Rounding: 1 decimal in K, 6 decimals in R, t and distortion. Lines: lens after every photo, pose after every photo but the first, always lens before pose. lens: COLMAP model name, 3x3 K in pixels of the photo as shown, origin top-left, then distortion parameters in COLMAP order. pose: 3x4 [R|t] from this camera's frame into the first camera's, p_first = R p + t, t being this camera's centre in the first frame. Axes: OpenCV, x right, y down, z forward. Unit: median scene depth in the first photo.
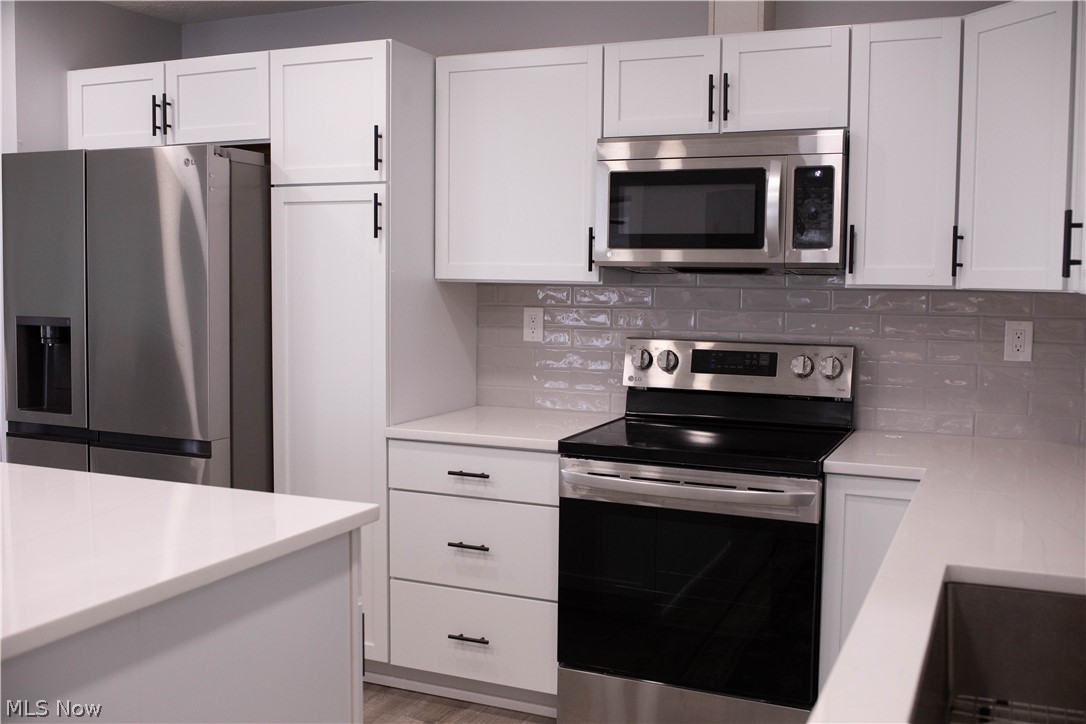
lens RADIAL K [[1071.8, 0, 546.1], [0, 1071.8, 363.8], [0, 0, 1]] dist [-0.043915, 0.007515]
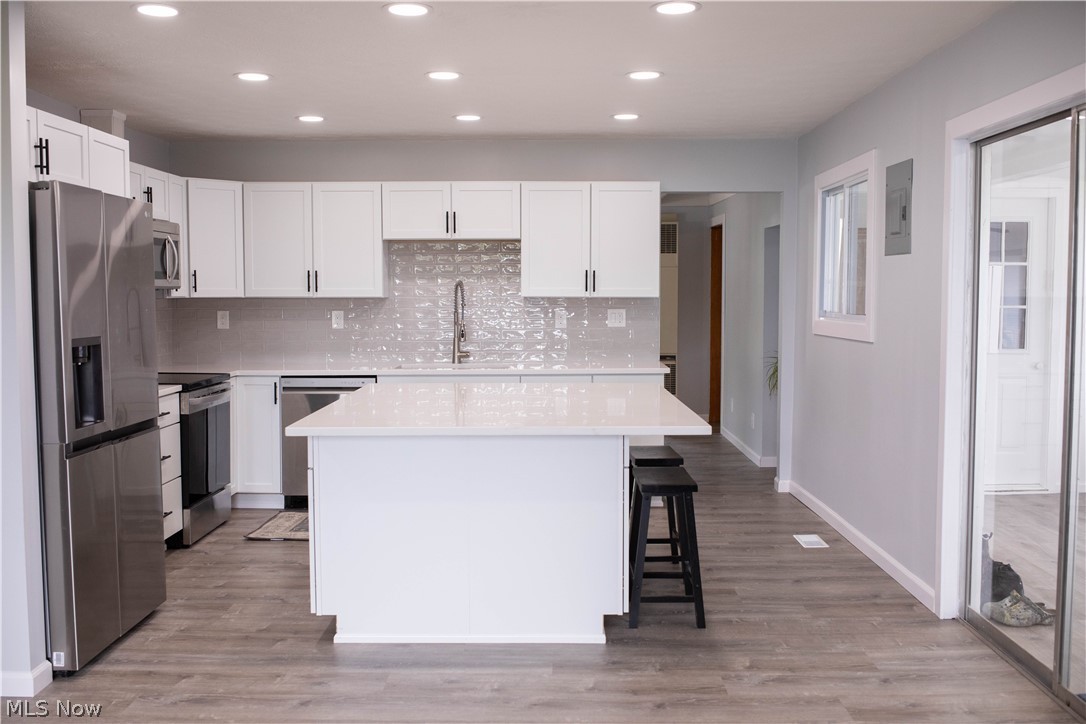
lens RADIAL K [[1071.8, 0, 546.1], [0, 1071.8, 363.8], [0, 0, 1]] dist [-0.043915, 0.007515]
pose [[-0.395590, -0.071549, 0.915636, -1.802391], [0.072980, 0.991360, 0.108996, -0.110666], [-0.915523, 0.109941, -0.386950, 1.079804]]
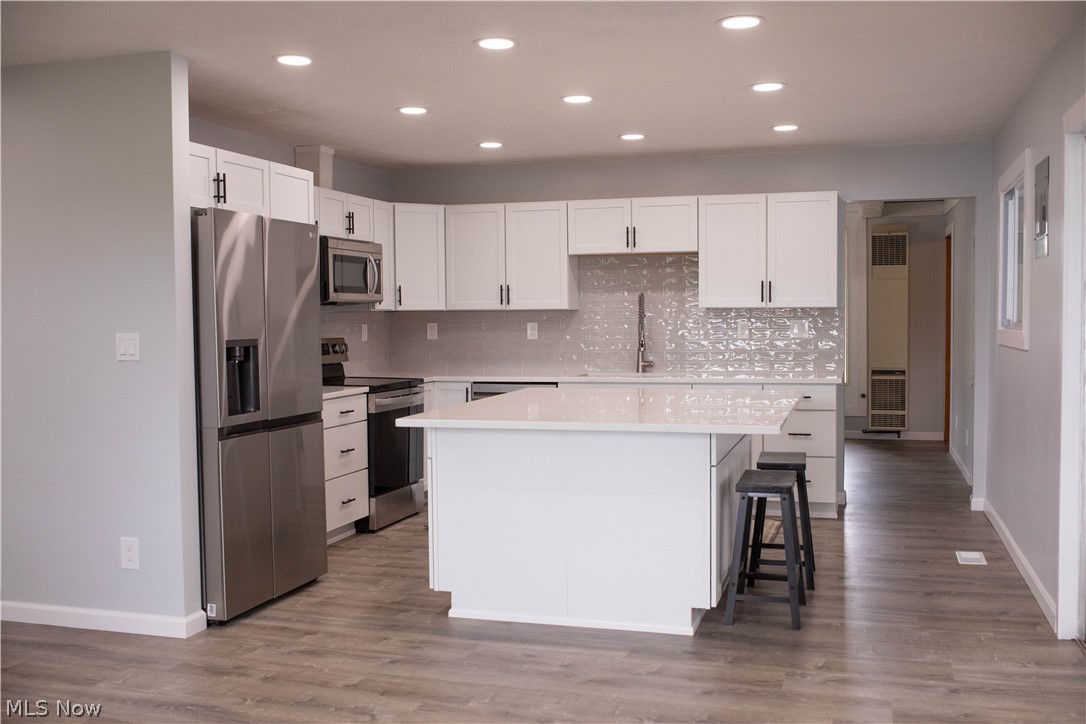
lens RADIAL K [[1071.8, 0, 546.1], [0, 1071.8, 363.8], [0, 0, 1]] dist [-0.043915, 0.007515]
pose [[-0.120291, -0.055743, 0.991172, -1.956993], [0.089352, 0.993762, 0.066732, -0.074229], [-0.988709, 0.096590, -0.114560, 0.855435]]
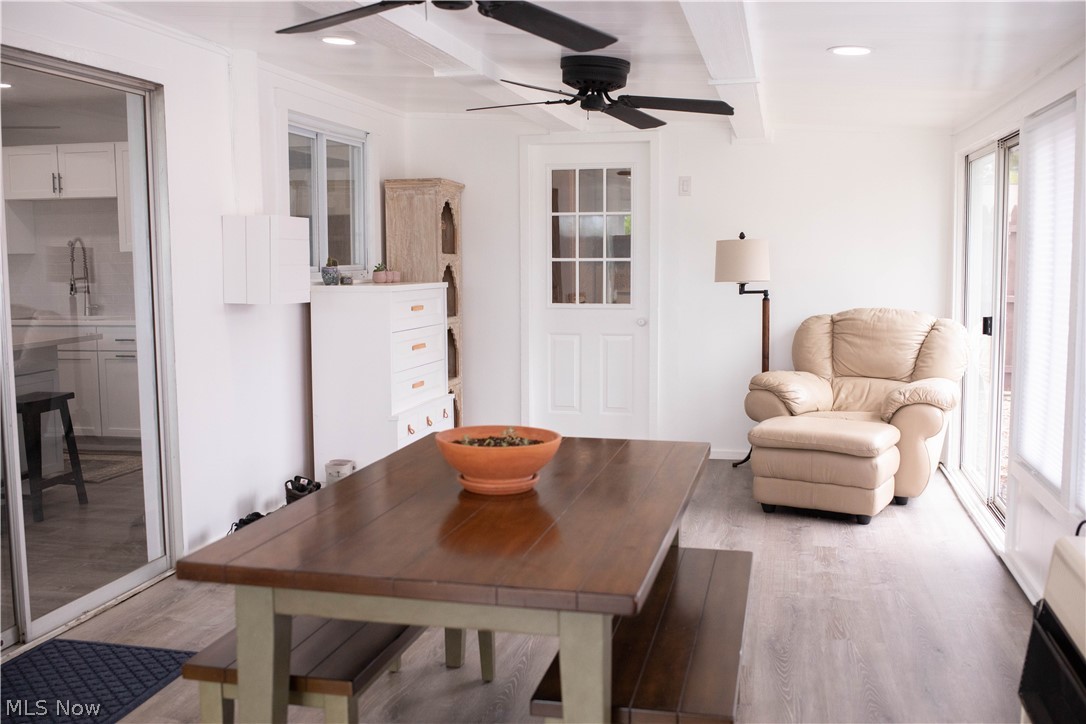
lens RADIAL K [[1071.8, 0, 546.1], [0, 1071.8, 363.8], [0, 0, 1]] dist [-0.043915, 0.007515]
pose [[-0.190050, -0.107912, 0.975826, -2.191320], [0.085009, 0.988399, 0.125858, 0.012106], [-0.978087, 0.106873, -0.178672, -0.163469]]
